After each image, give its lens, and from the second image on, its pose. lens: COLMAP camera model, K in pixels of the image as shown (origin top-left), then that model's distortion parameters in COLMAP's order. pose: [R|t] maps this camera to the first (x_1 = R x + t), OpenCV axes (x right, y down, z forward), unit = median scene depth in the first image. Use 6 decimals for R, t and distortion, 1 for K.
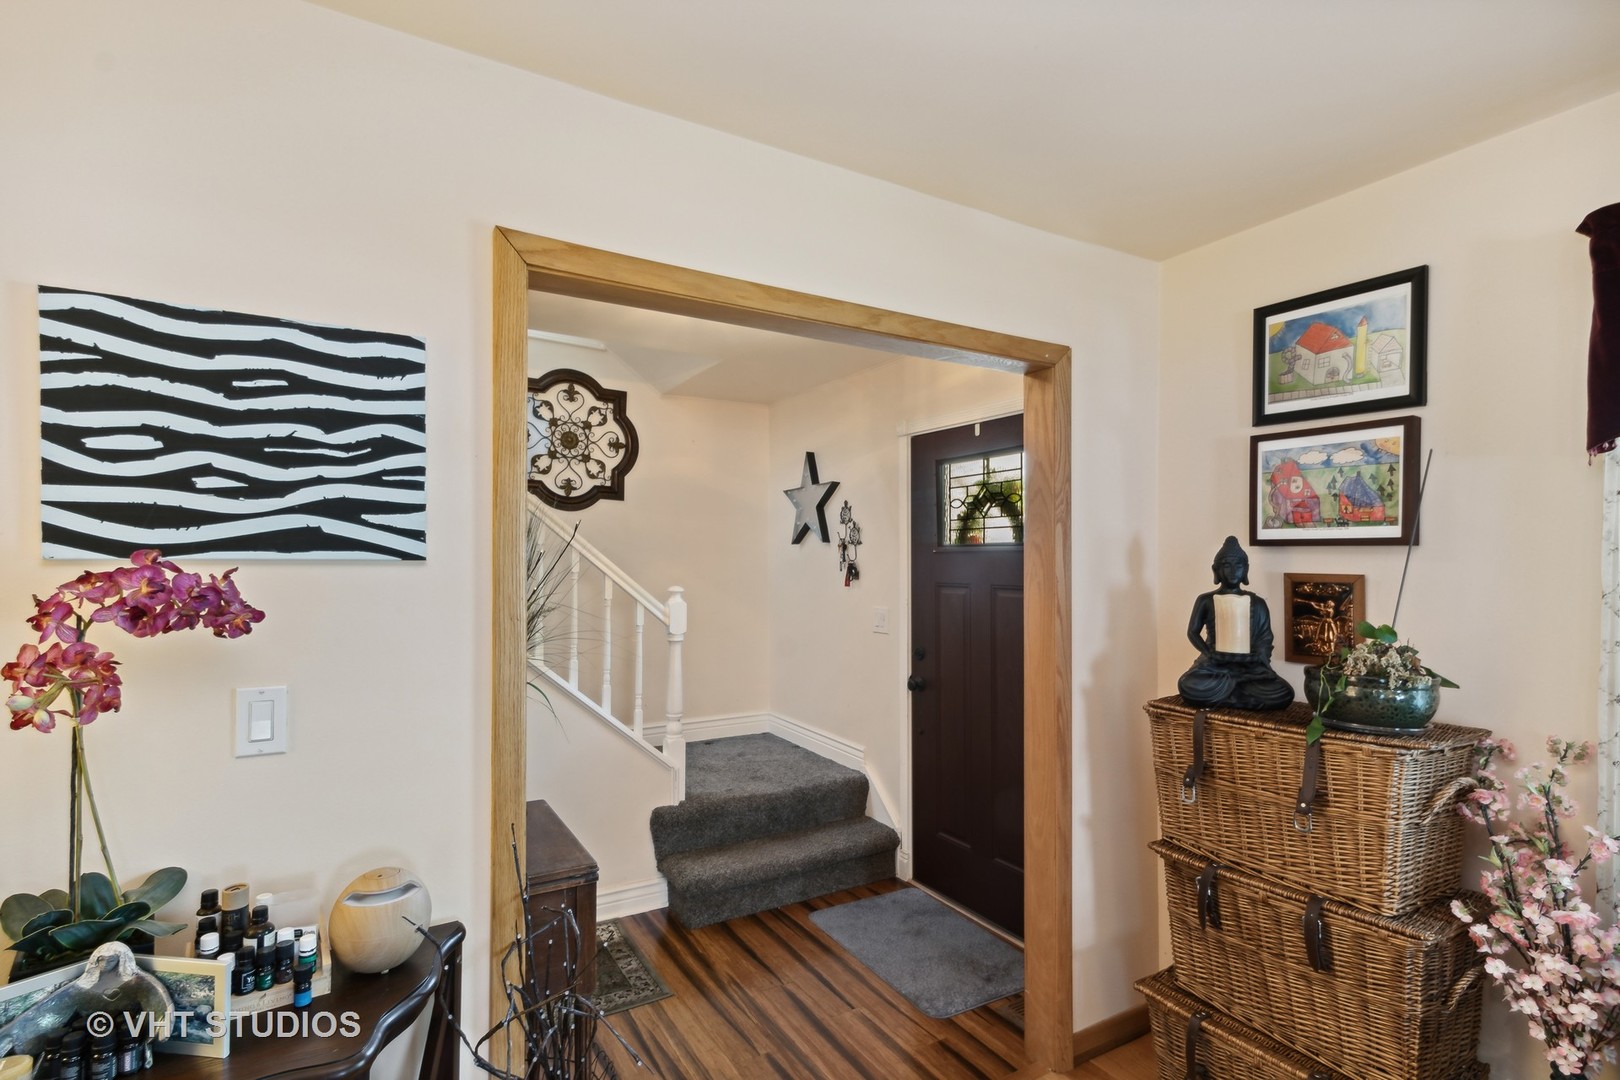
lens RADIAL K [[773.8, 0, 807.8], [0, 773.8, 557.2], [0, 0, 1]] dist [0.007921, 0.000890]
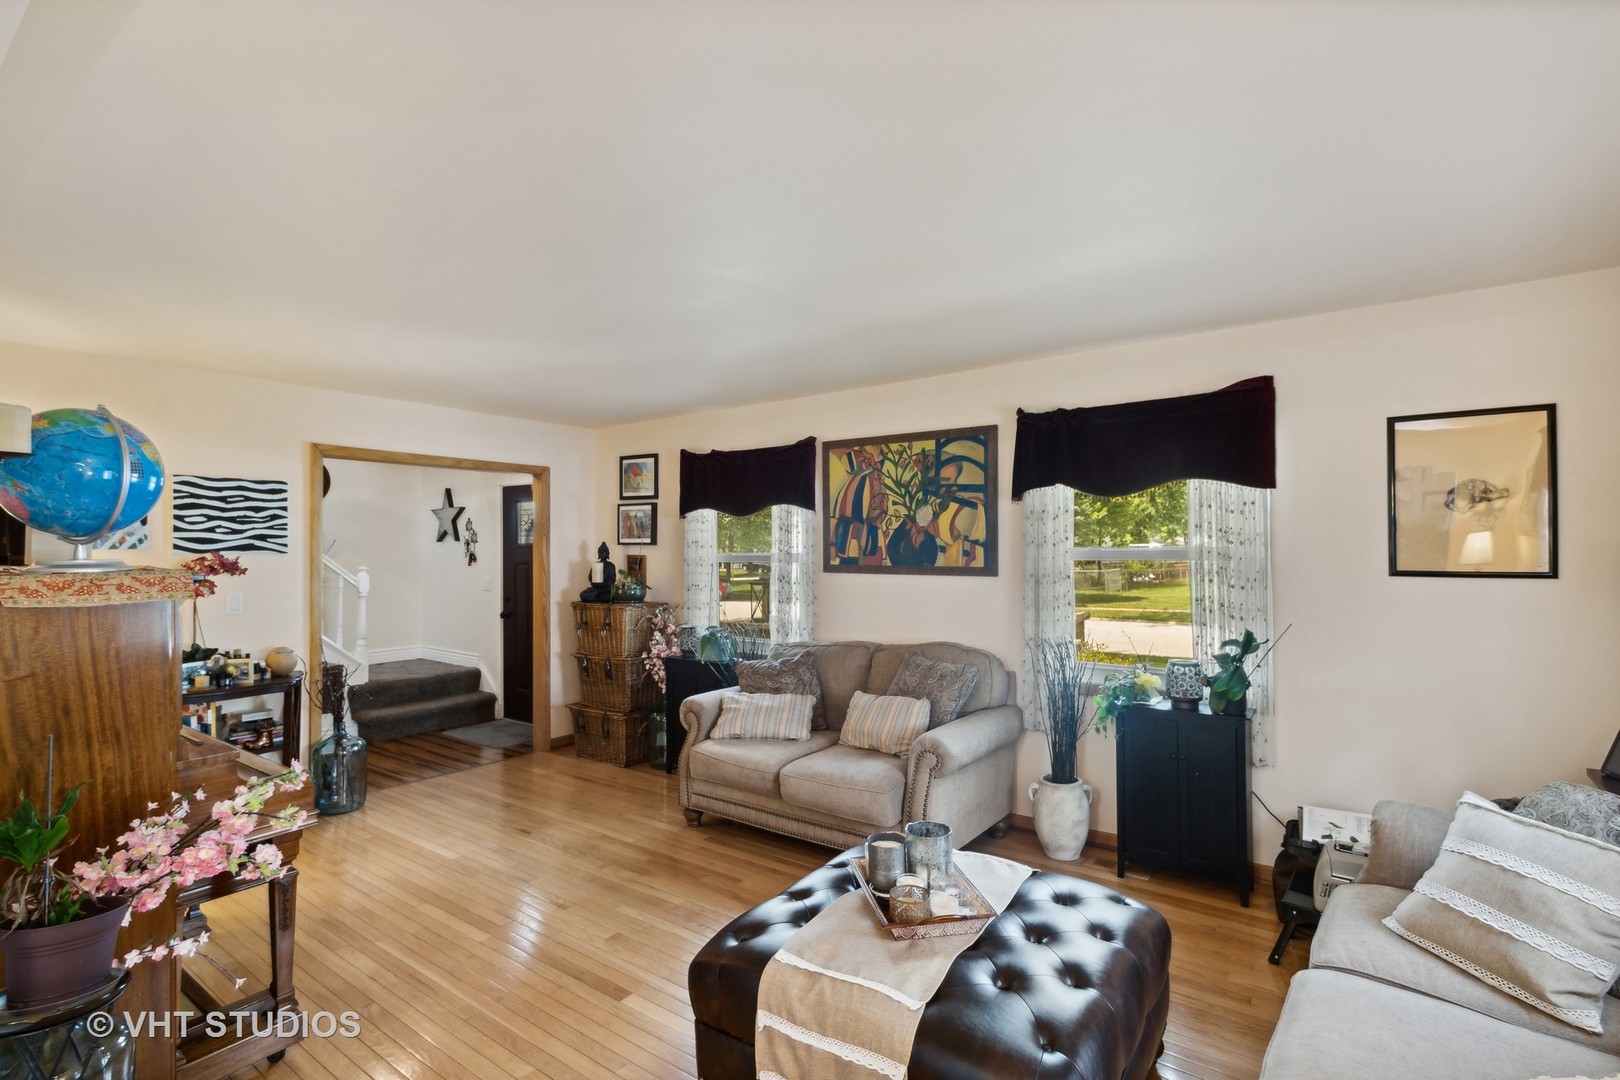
lens RADIAL K [[763.1, 0, 807.1], [0, 763.1, 534.6], [0, 0, 1]] dist [0.003693, 0.000062]
pose [[0.920020, -0.000828, 0.391870, 0.150317], [0.006546, 0.999891, -0.013257, -0.011513], [-0.391817, 0.014761, 0.919925, -1.812538]]
